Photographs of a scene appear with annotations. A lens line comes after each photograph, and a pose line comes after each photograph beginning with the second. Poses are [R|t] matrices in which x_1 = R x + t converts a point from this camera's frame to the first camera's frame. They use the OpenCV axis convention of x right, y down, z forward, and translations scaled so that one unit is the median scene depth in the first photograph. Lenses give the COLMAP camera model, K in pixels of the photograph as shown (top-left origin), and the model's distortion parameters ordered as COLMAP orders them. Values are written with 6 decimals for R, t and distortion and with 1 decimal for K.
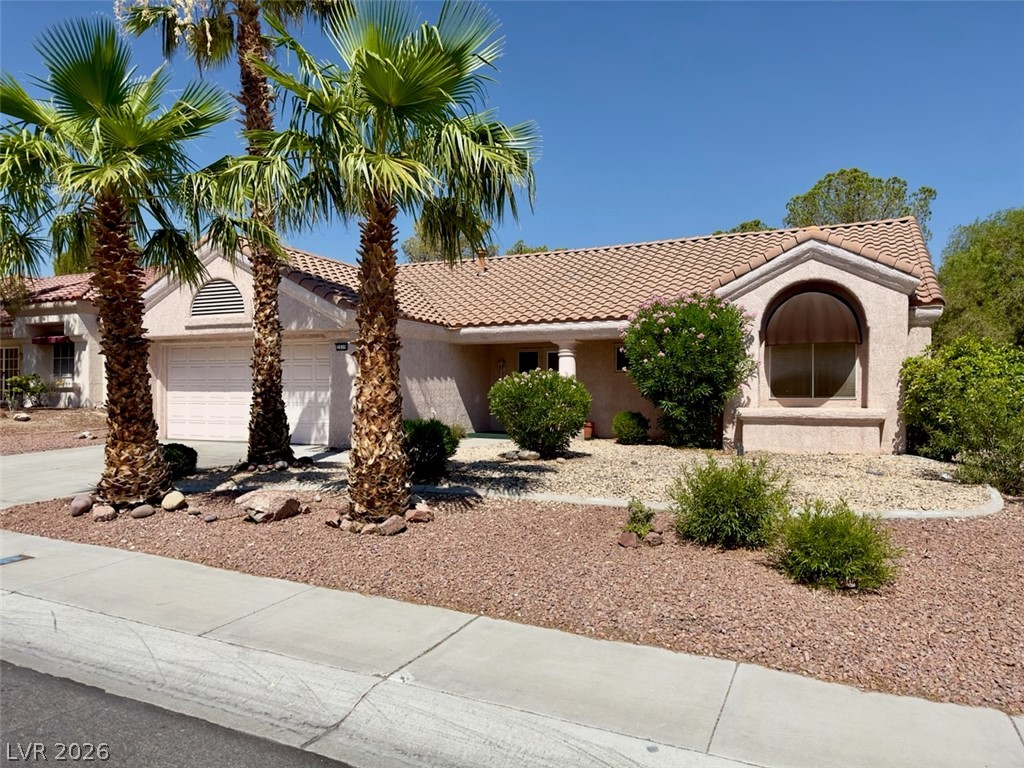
lens RADIAL K [[711.2, 0, 512.0], [0, 711.2, 384.0], [0, 0, 1]] dist [0.168821, -0.302130]
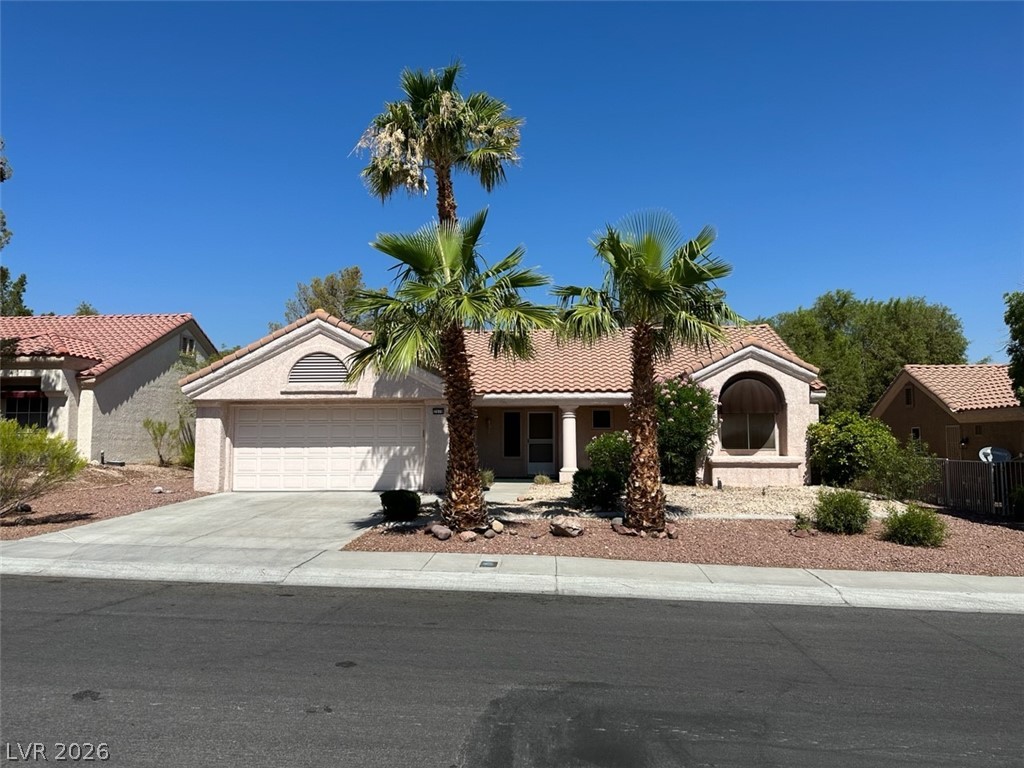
lens RADIAL K [[709.6, 0, 512.0], [0, 709.6, 384.0], [0, 0, 1]] dist [0.046362, -0.001633]
pose [[0.937496, 0.022980, 0.347237, -0.560992], [-0.000272, 0.997866, -0.065302, -0.018862], [-0.347996, 0.061126, 0.935501, -0.215865]]
